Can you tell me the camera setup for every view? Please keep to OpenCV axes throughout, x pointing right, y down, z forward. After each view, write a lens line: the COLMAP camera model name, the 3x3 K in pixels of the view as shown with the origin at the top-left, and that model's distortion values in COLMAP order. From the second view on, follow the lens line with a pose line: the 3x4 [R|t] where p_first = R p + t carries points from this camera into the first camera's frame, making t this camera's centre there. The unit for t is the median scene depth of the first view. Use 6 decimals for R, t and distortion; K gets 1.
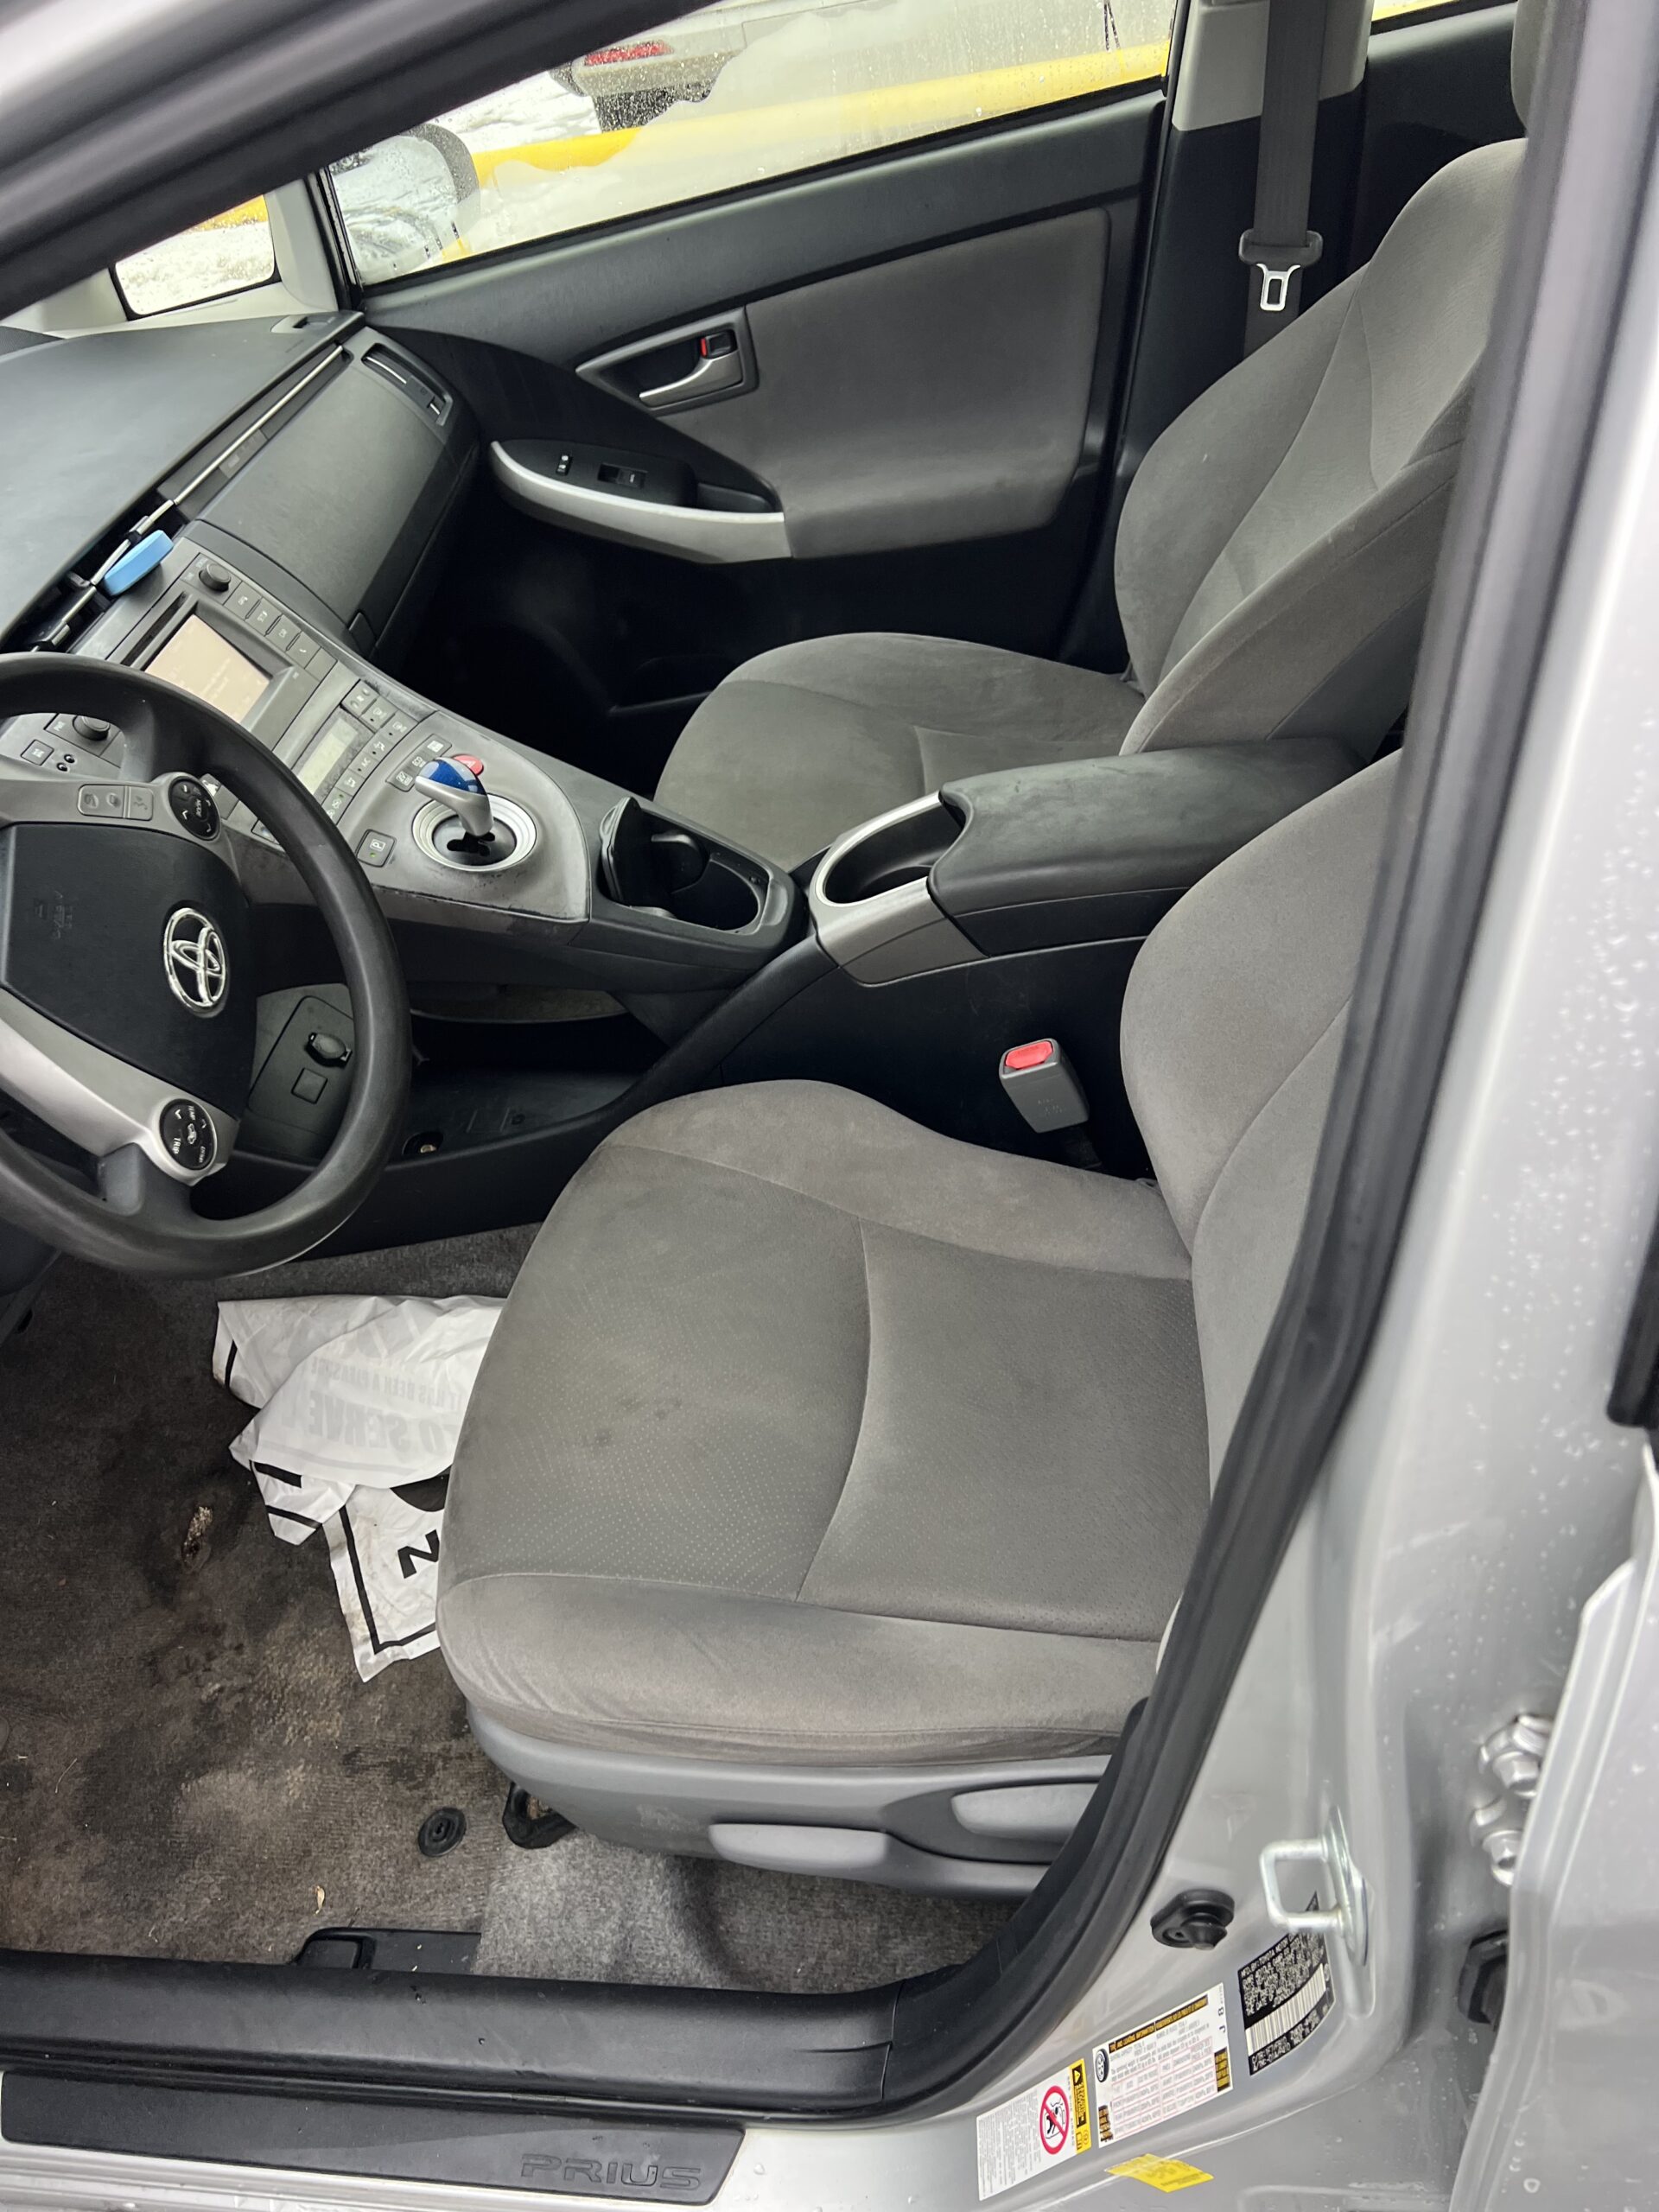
lens RADIAL K [[1782.5, 0, 961.2], [0, 1782.5, 1216.9], [0, 0, 1]] dist [0.056079, -0.098229]
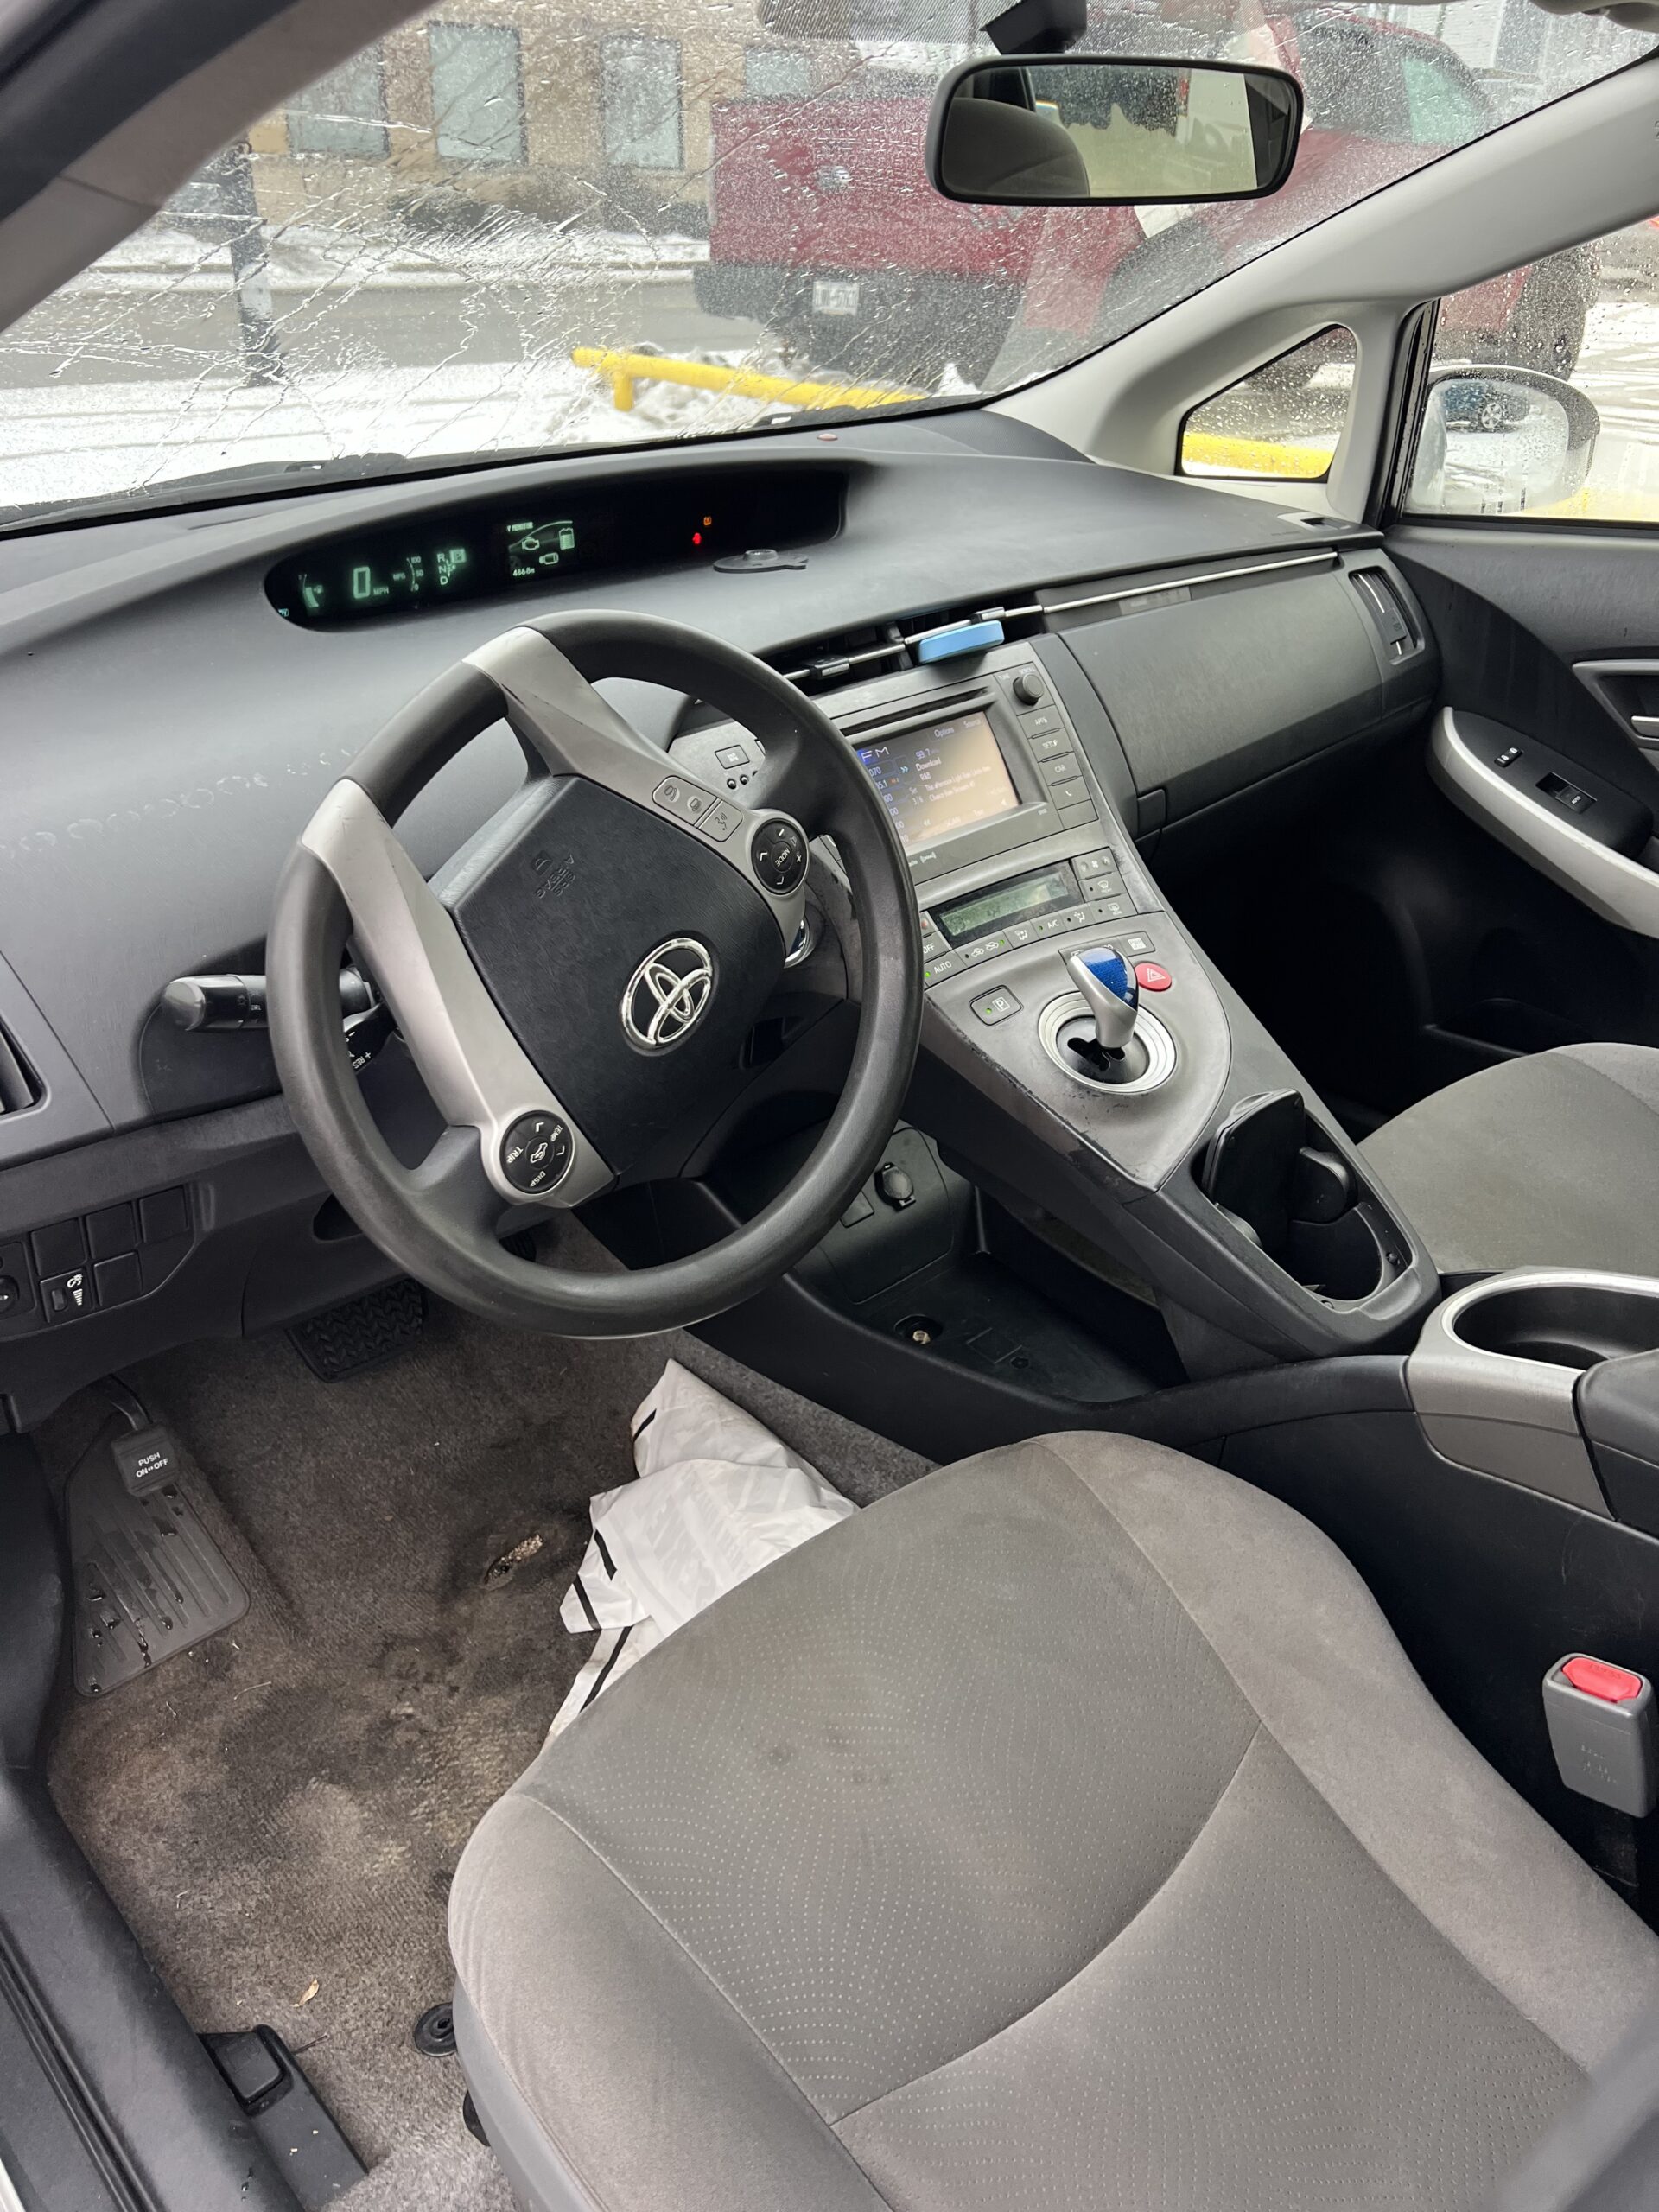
lens RADIAL K [[1782.5, 0, 836.2], [0, 1782.5, 1111.1], [0, 0, 1]] dist [0.056079, -0.098229]
pose [[0.721657, 0.455109, -0.521619, 0.084586], [-0.555176, 0.830600, -0.043389, -0.077653], [0.413510, 0.320903, 0.852075, 0.235003]]
